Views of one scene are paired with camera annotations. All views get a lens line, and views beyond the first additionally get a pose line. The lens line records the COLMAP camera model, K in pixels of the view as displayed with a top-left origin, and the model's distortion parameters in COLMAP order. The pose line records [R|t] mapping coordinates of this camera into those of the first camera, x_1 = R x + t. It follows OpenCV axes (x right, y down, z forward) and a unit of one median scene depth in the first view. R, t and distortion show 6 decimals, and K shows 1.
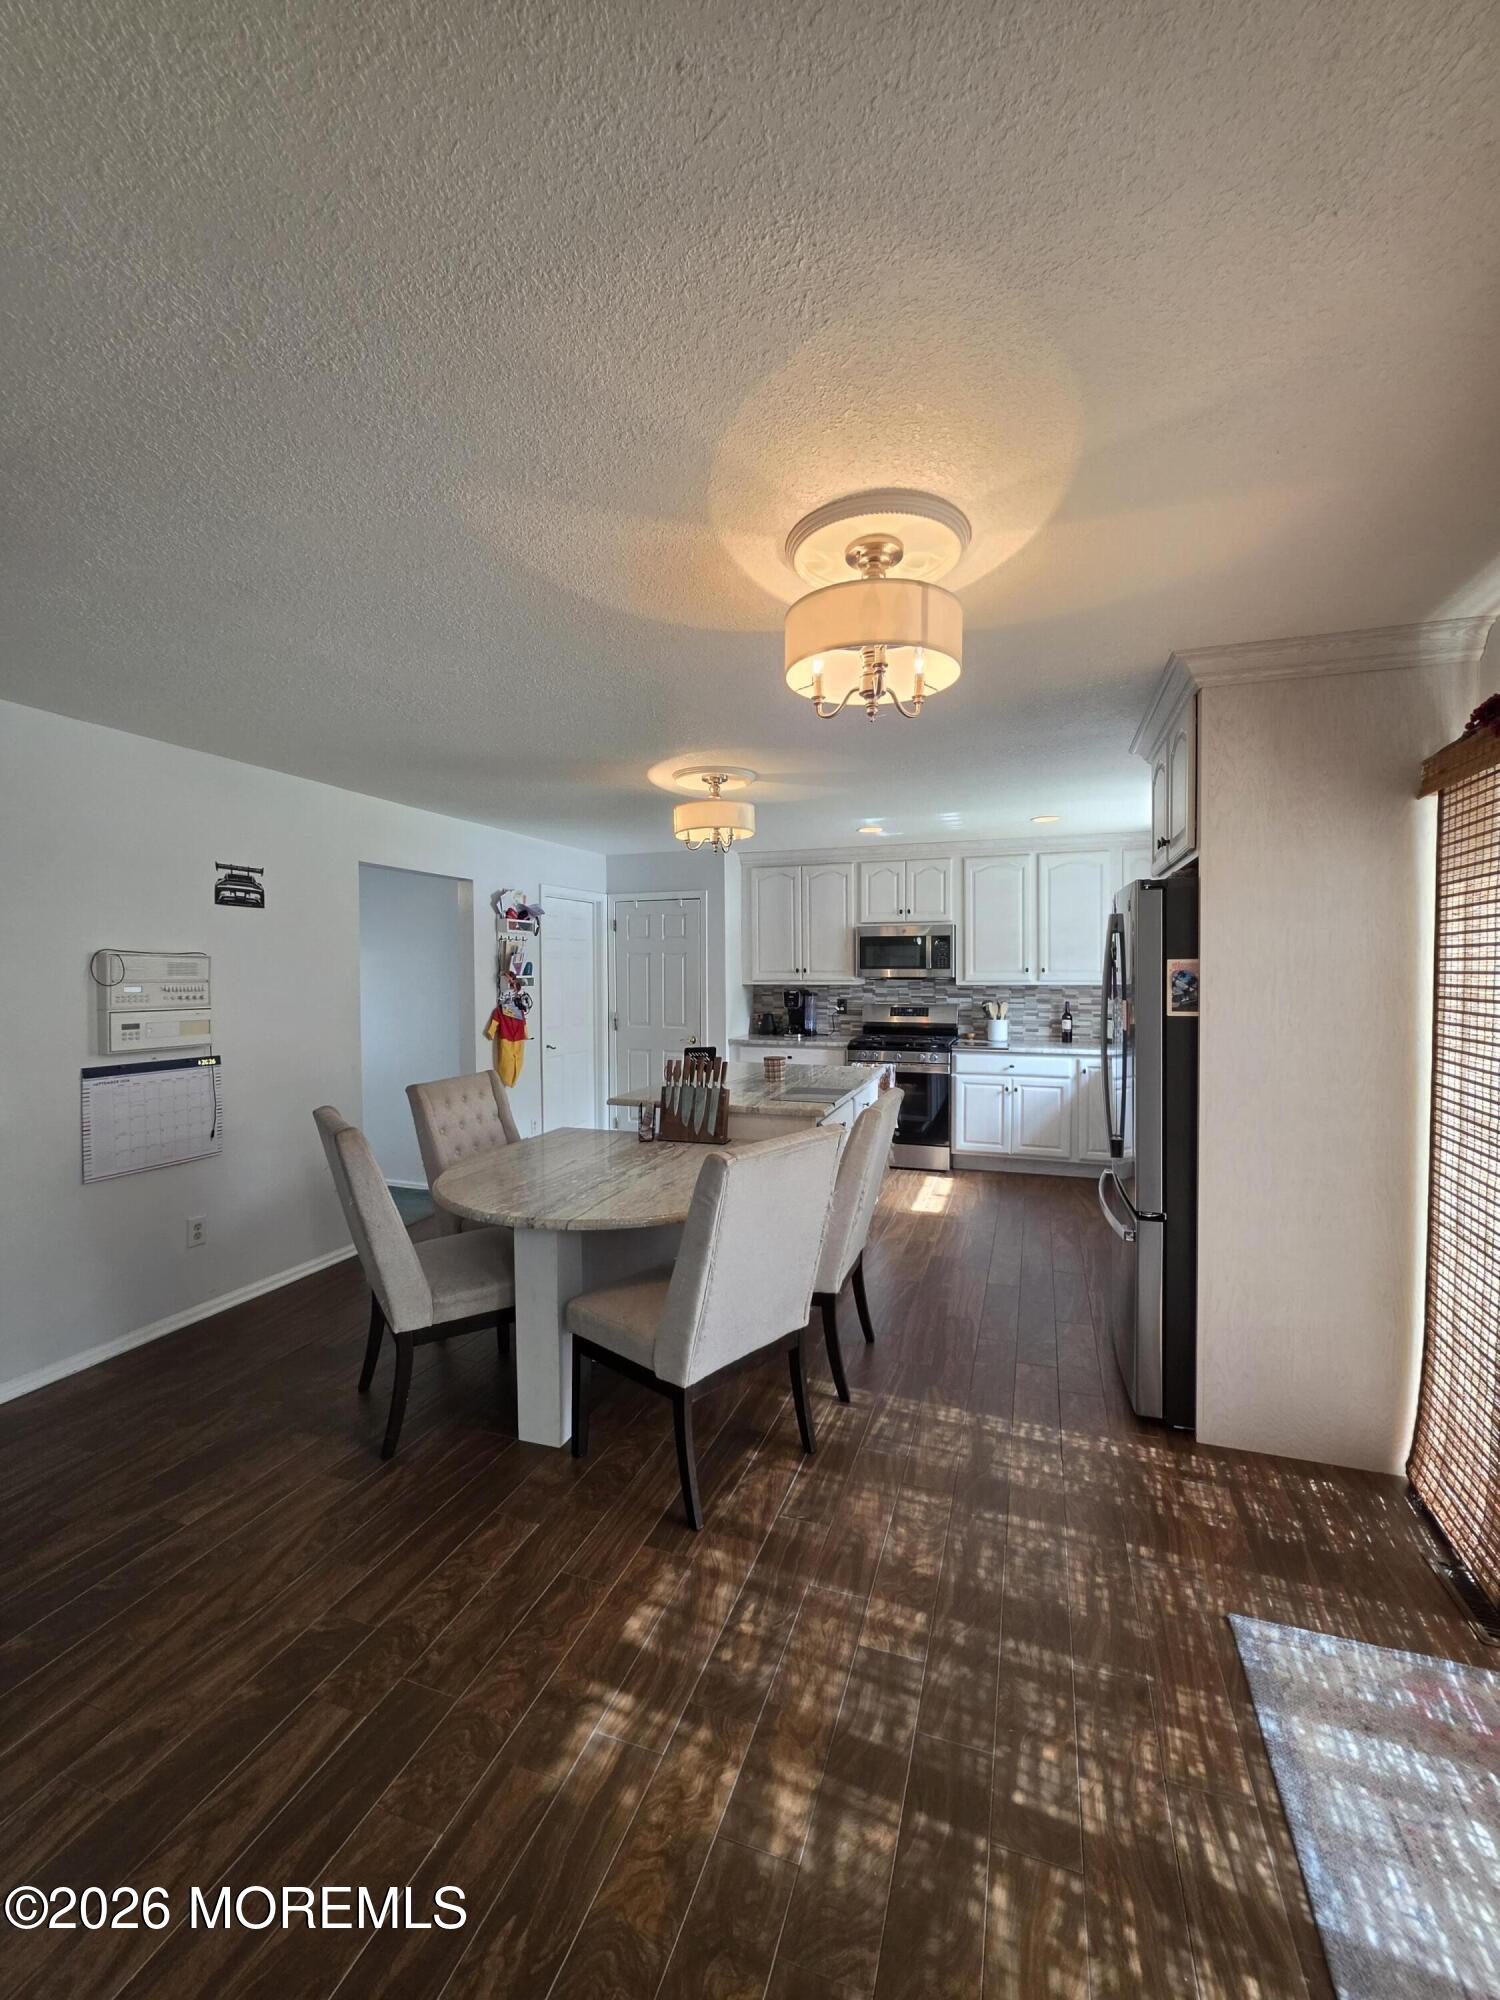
lens RADIAL K [[803.1, 0, 754.8], [0, 803.1, 994.1], [0, 0, 1]] dist [-0.001015, -0.000127]
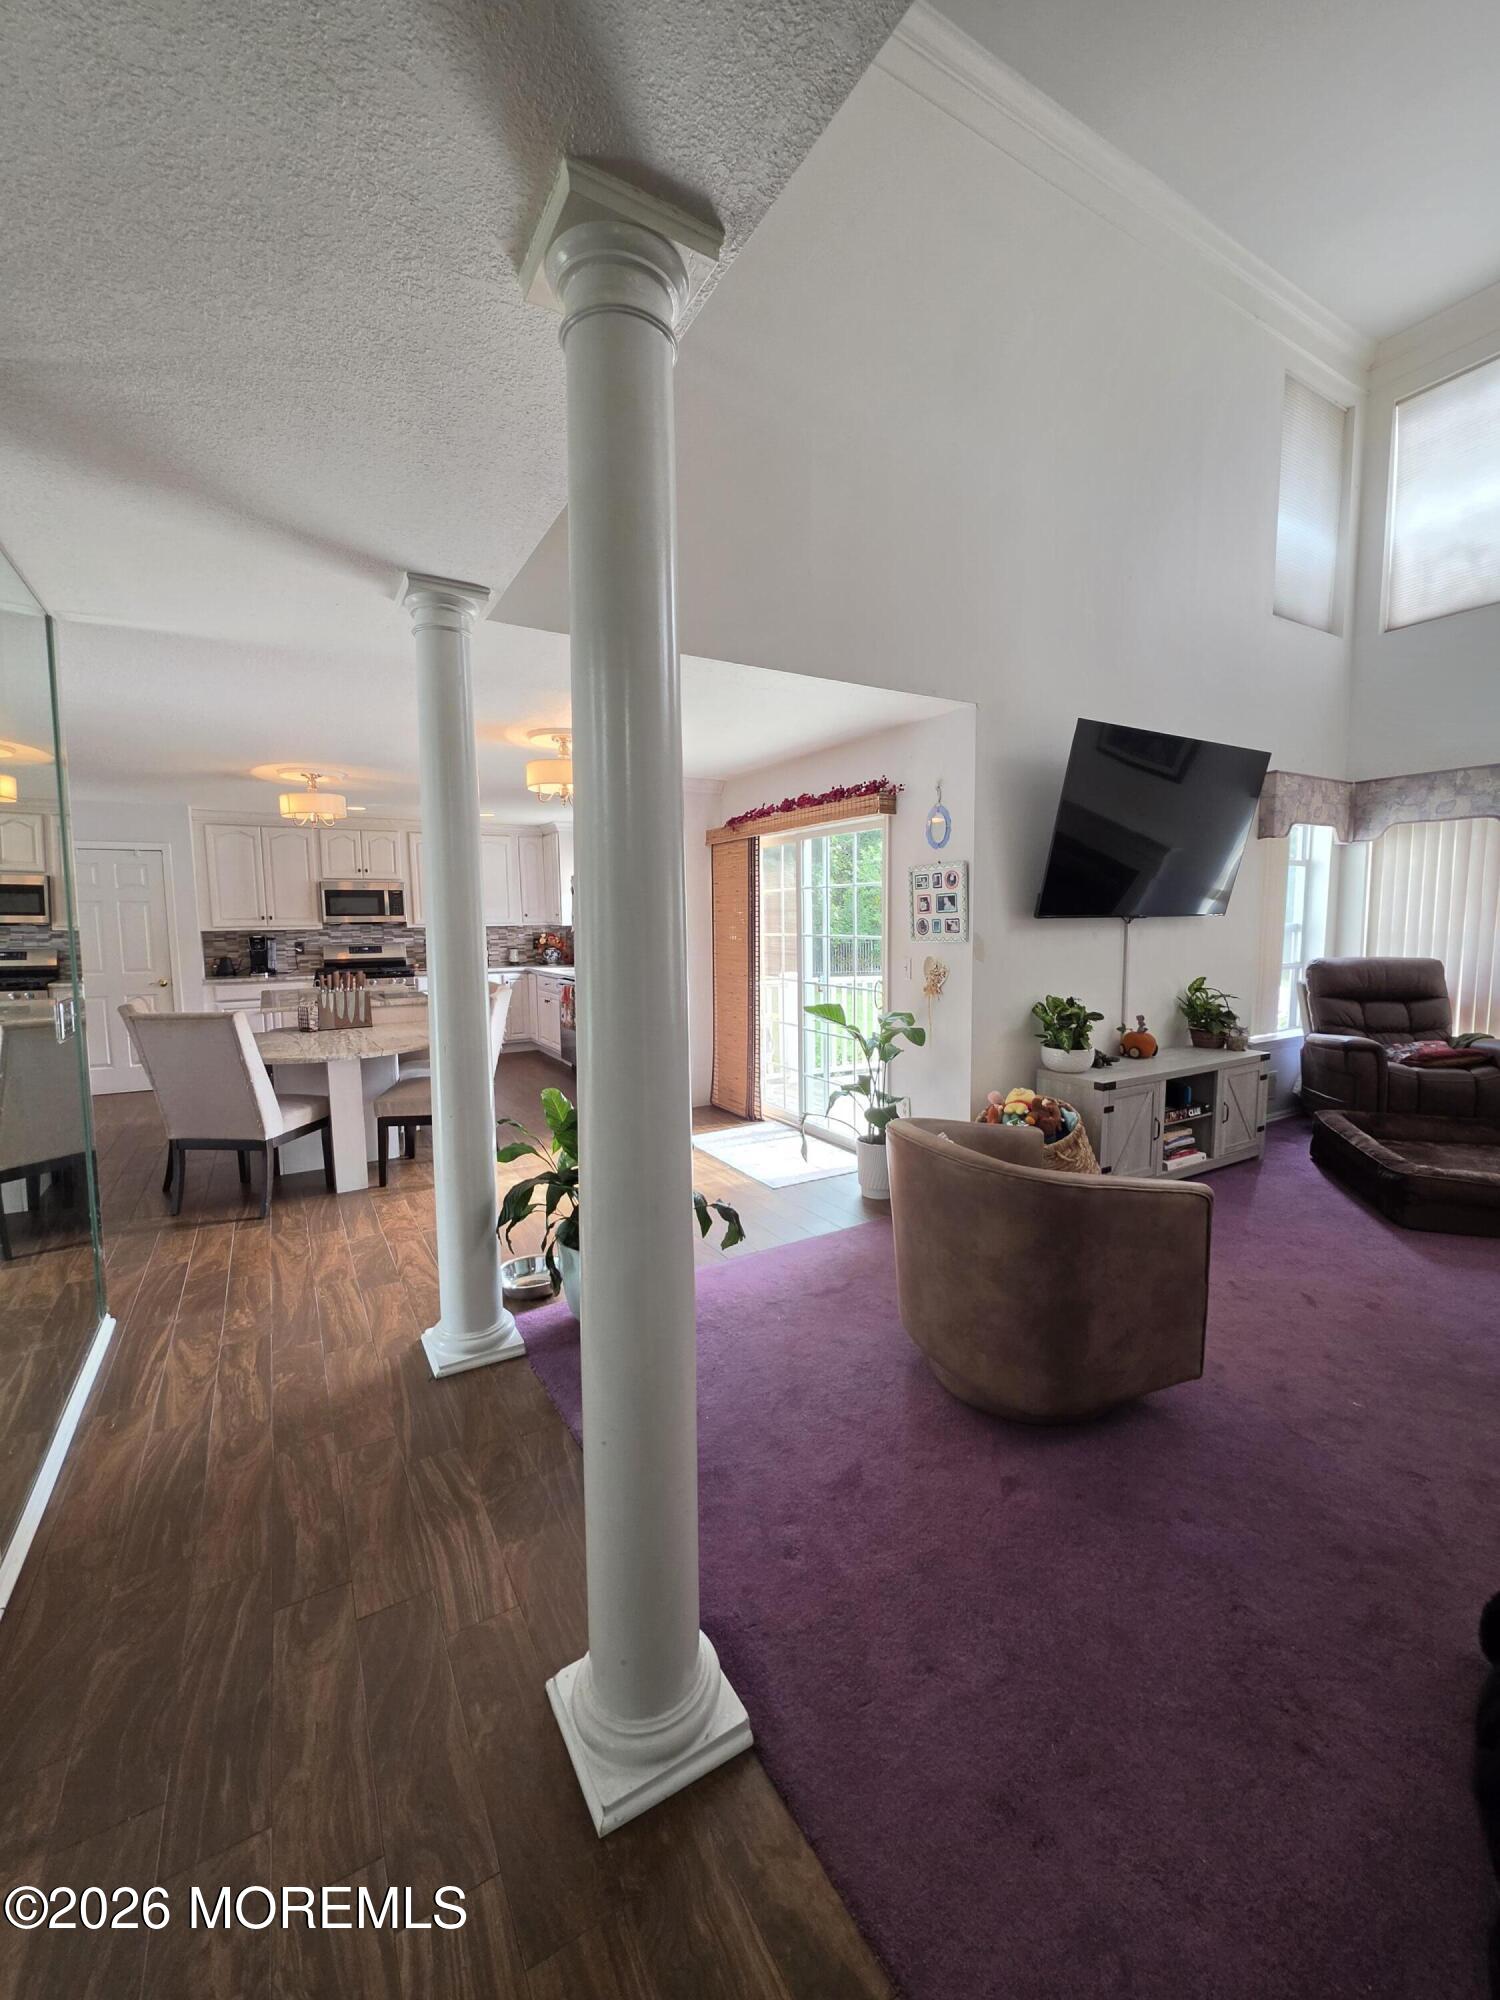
lens RADIAL K [[803.1, 0, 749.4], [0, 803.1, 997.1], [0, 0, 1]] dist [-0.001015, -0.000127]
pose [[0.639377, -0.079083, 0.764816, -0.481812], [0.032328, 0.996582, 0.076022, 0.024039], [-0.768214, -0.023881, 0.639748, -0.348961]]
